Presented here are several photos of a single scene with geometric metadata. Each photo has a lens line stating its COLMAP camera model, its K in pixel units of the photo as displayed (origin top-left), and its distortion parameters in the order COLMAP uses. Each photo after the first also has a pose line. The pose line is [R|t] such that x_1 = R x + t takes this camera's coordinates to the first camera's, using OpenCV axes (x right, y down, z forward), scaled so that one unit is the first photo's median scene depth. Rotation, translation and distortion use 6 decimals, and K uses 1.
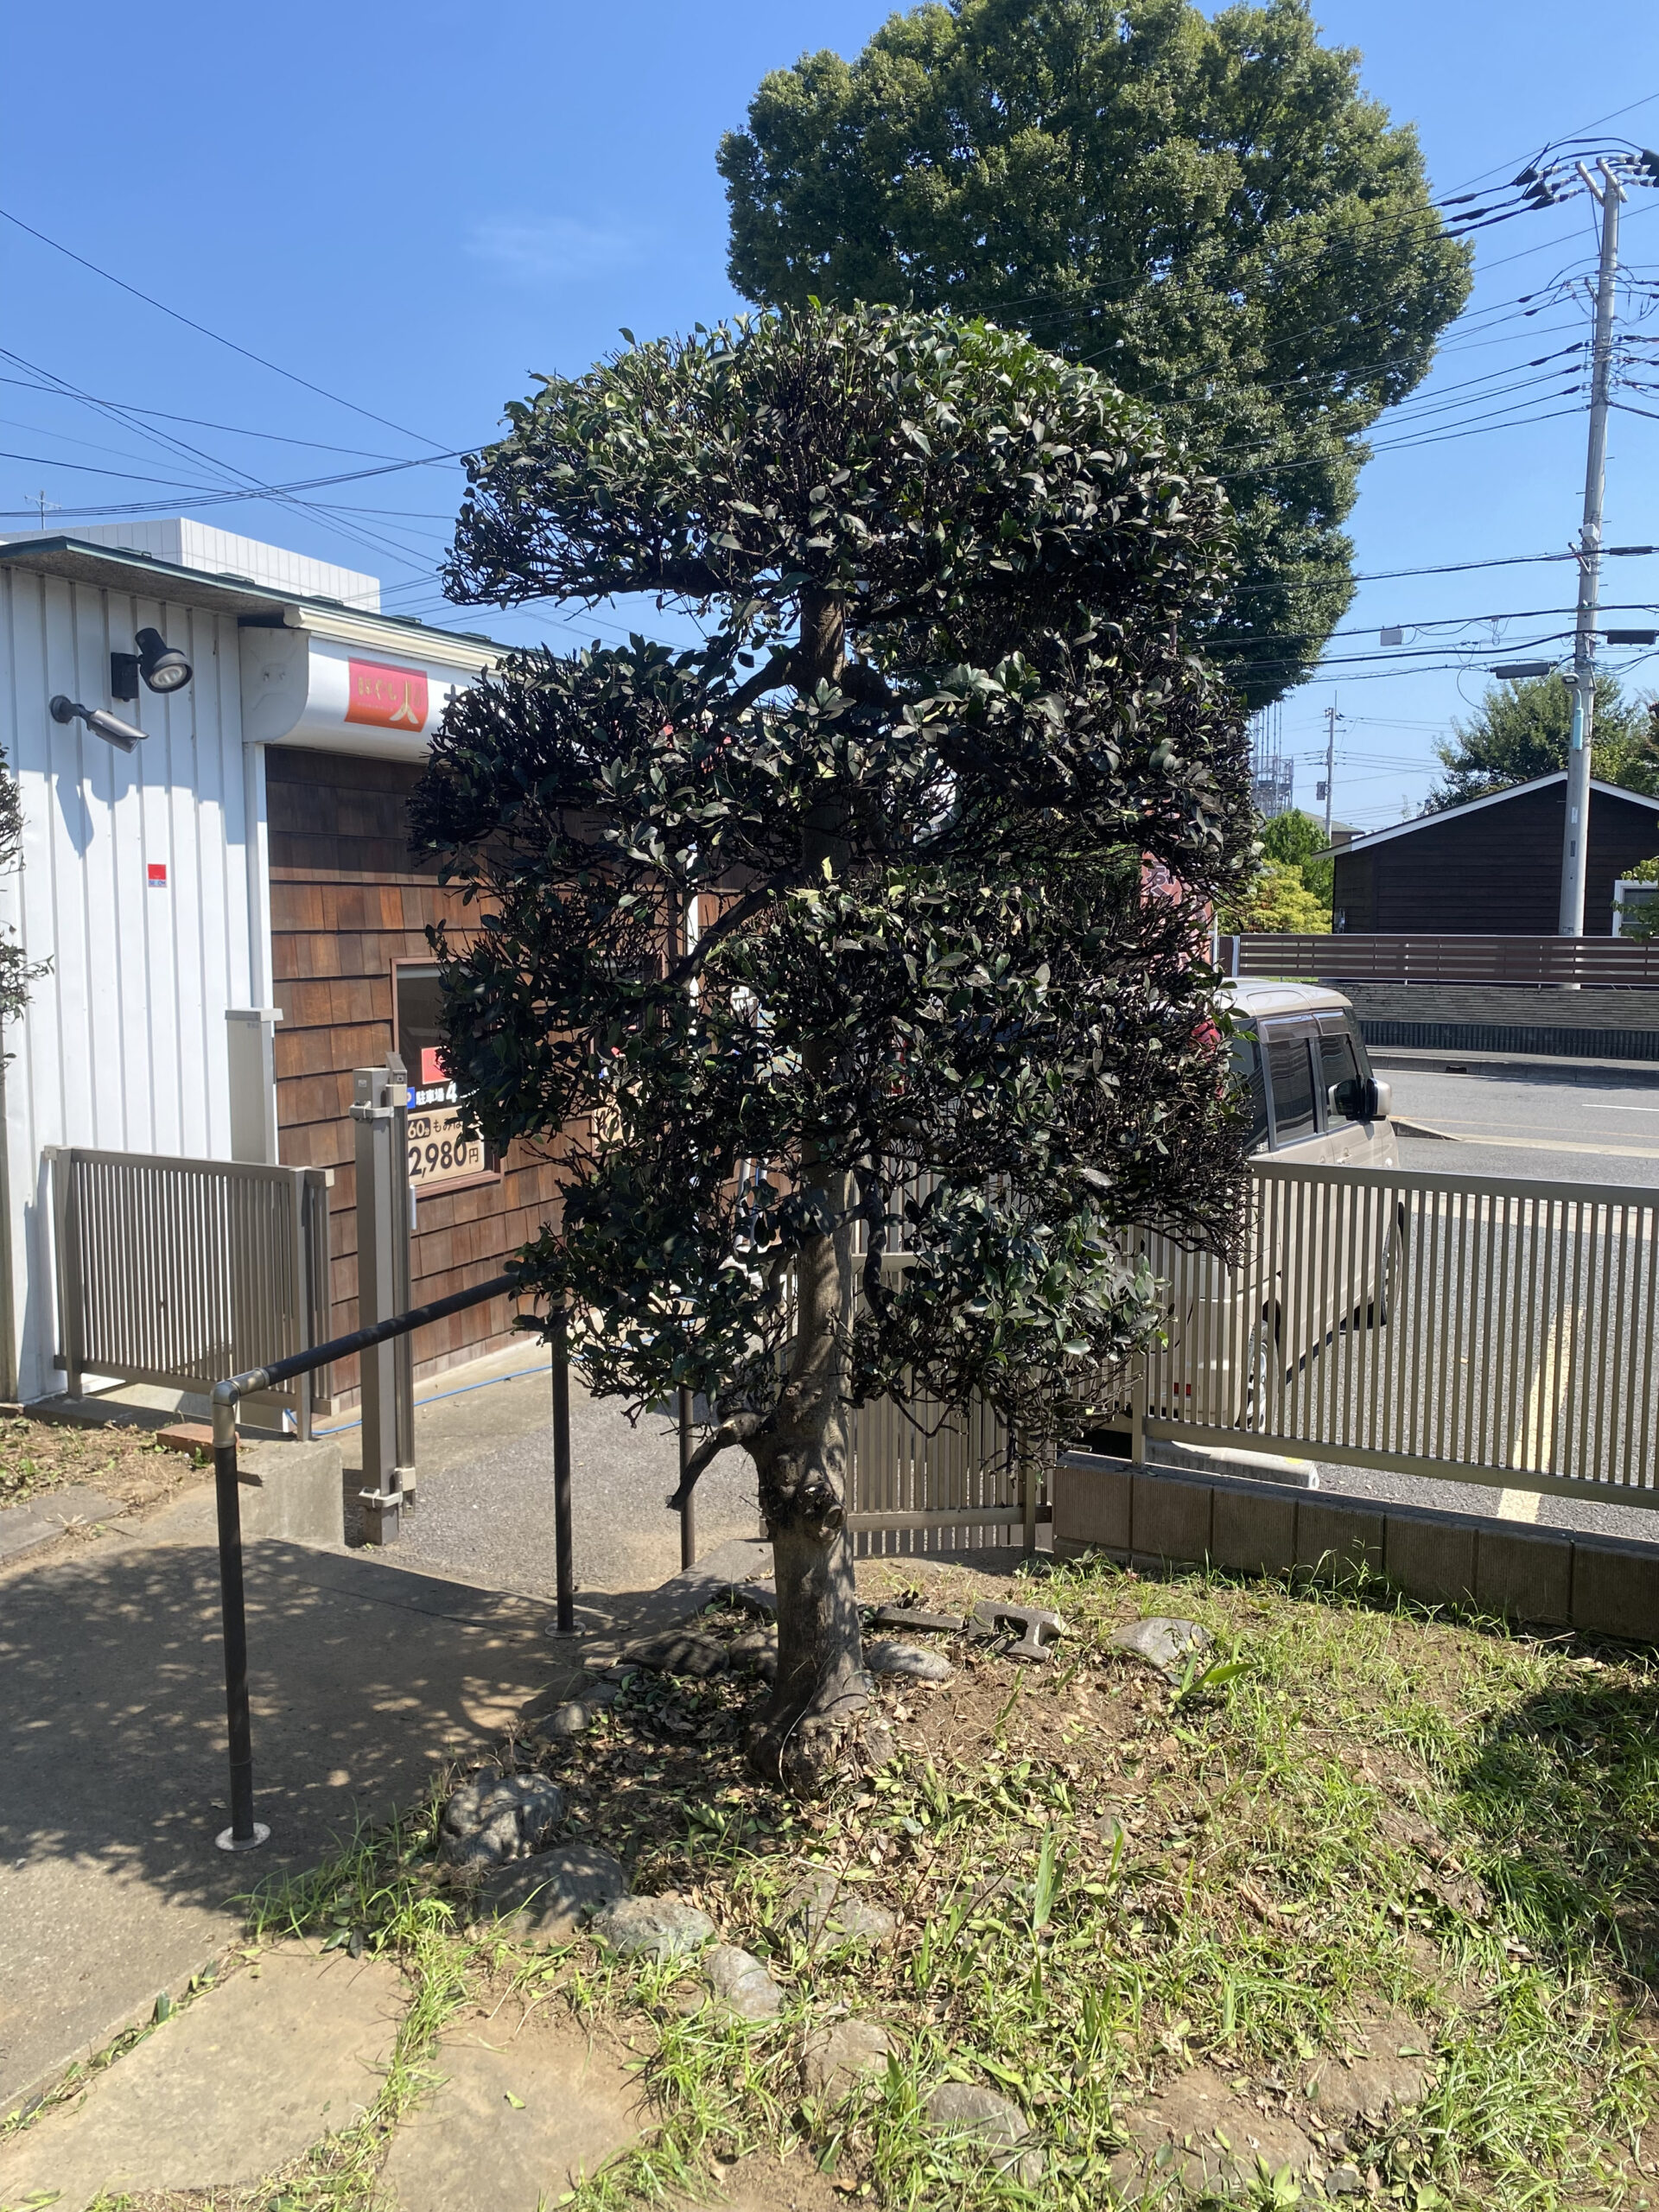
lens RADIAL K [[1694.2, 0, 819.8], [0, 1694.2, 1066.7], [0, 0, 1]] dist [0.021329, -0.002548]
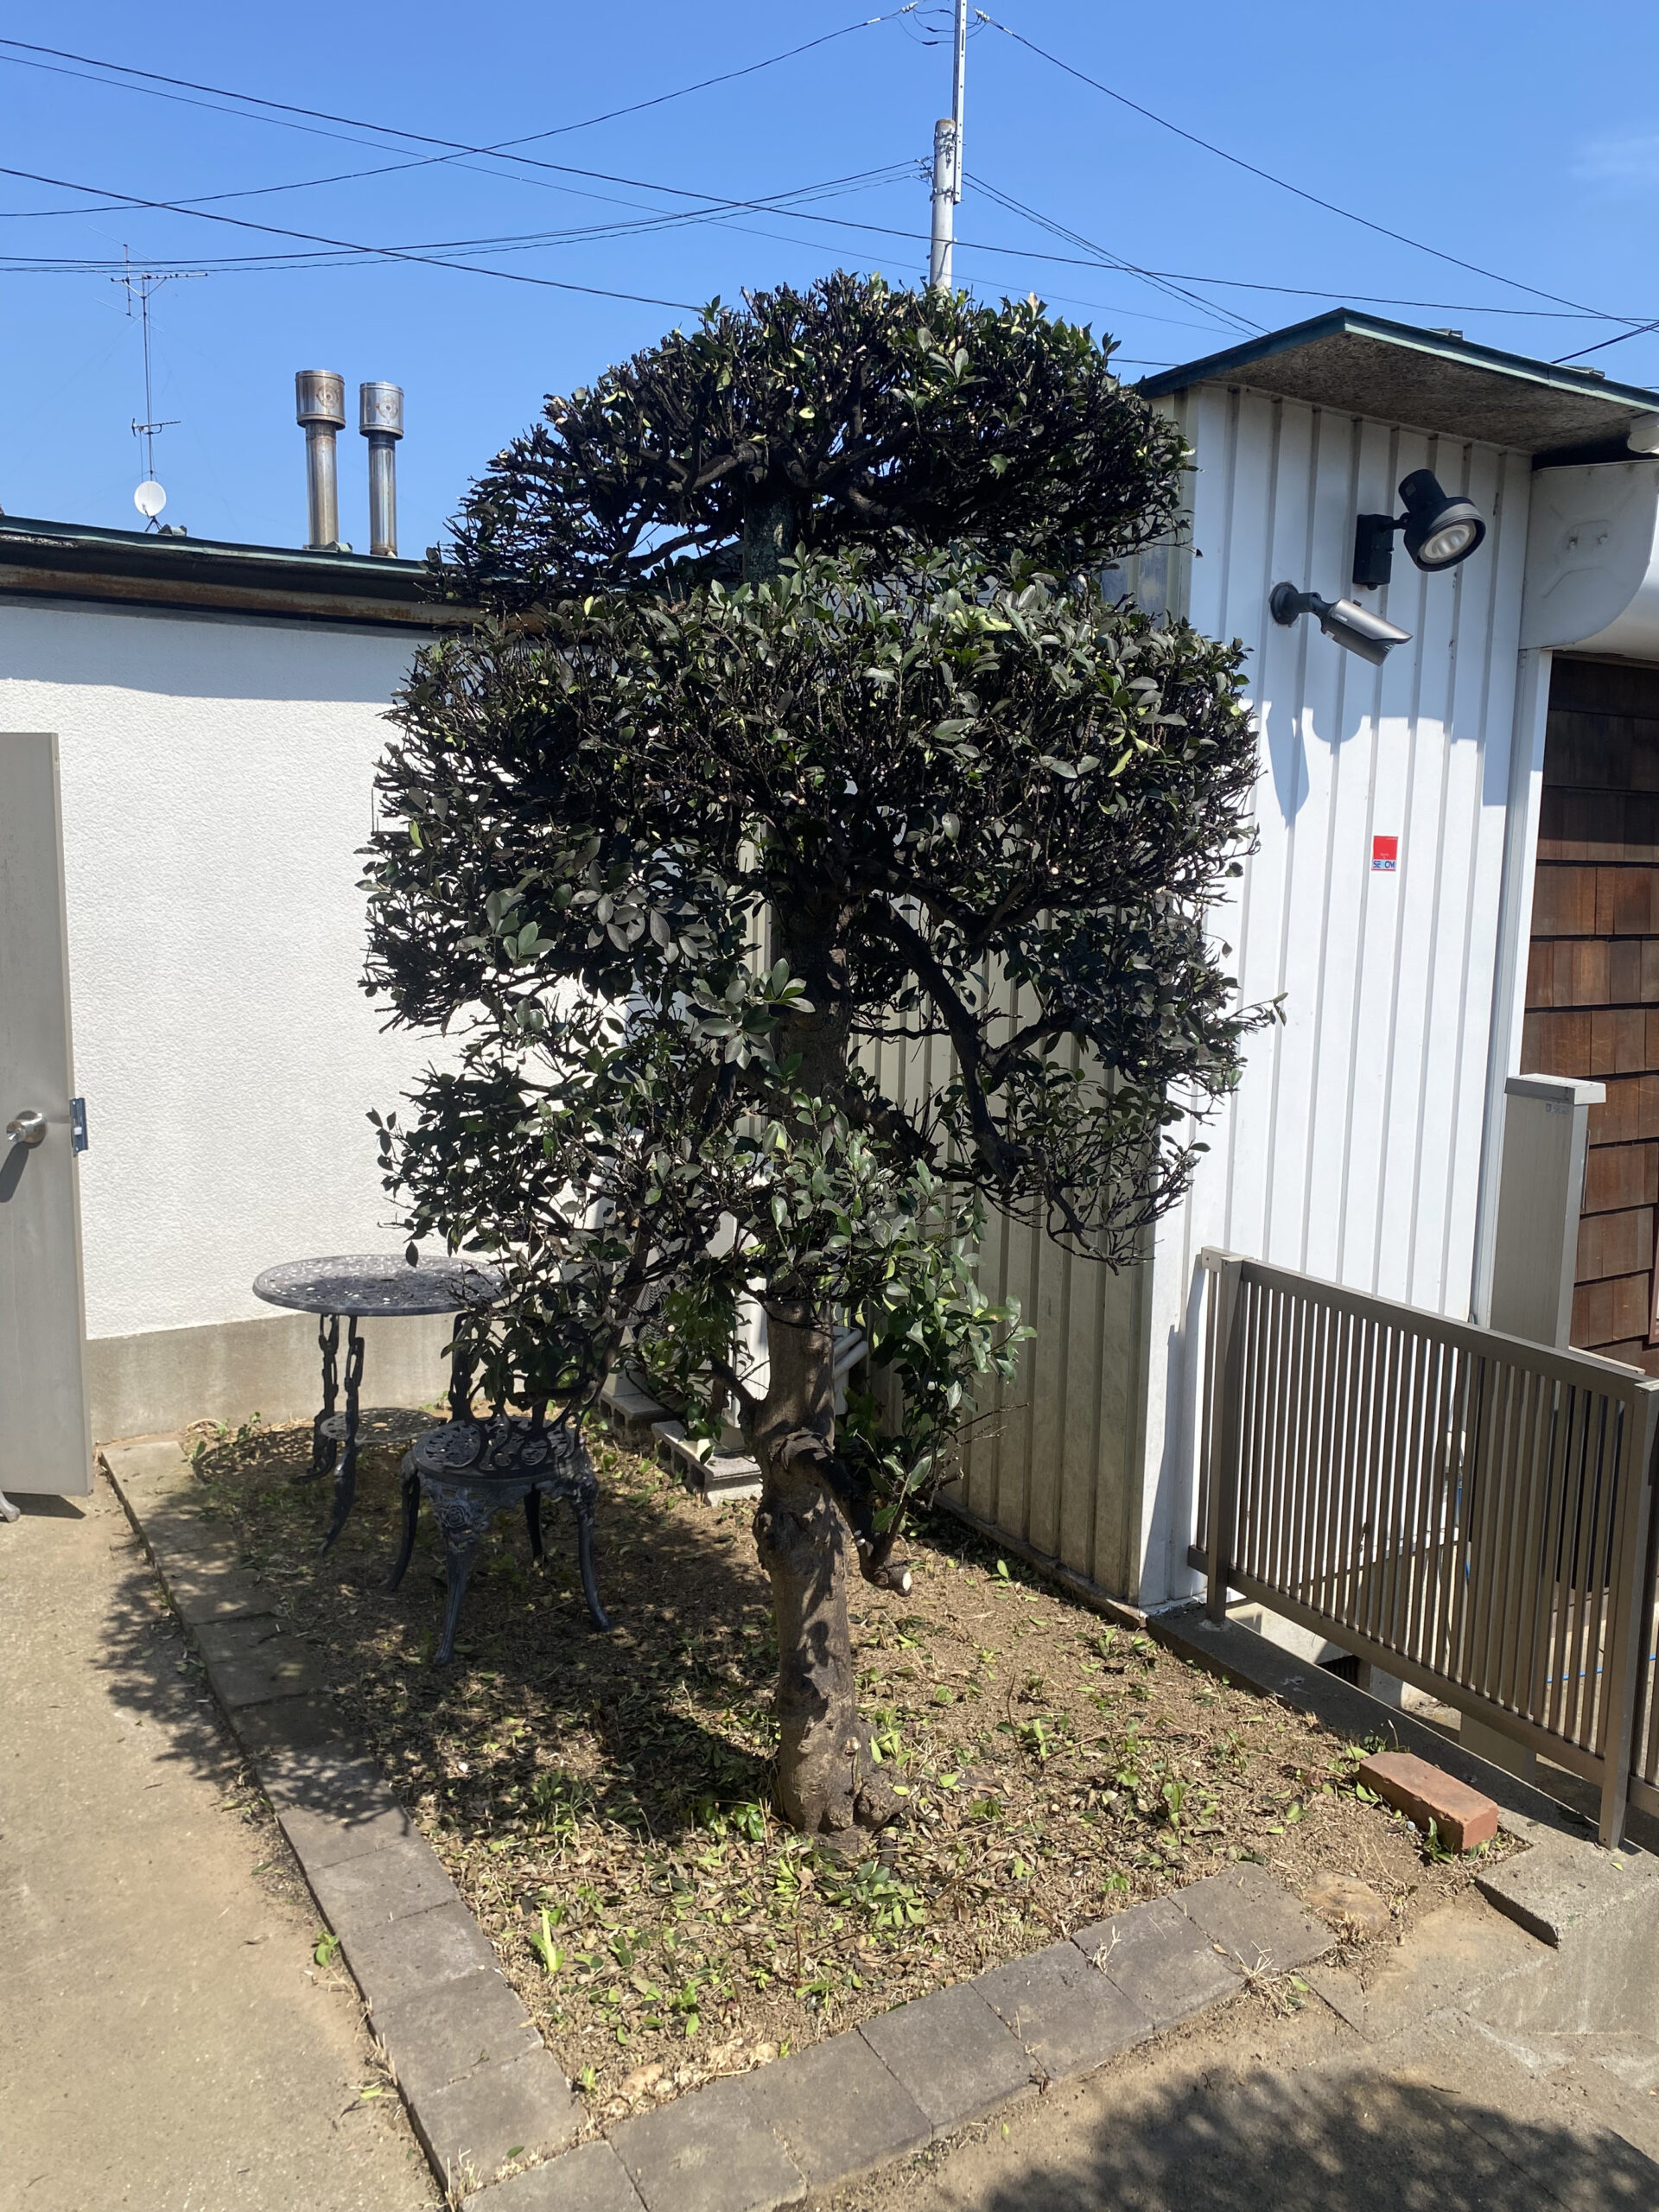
lens RADIAL K [[1694.2, 0, 819.8], [0, 1694.2, 1066.7], [0, 0, 1]] dist [0.021329, -0.002548]
pose [[0.836056, 0.089315, -0.541326, -0.218685], [-0.073849, 0.996001, 0.050276, -0.048697], [0.543651, -0.002057, 0.839309, 0.338136]]
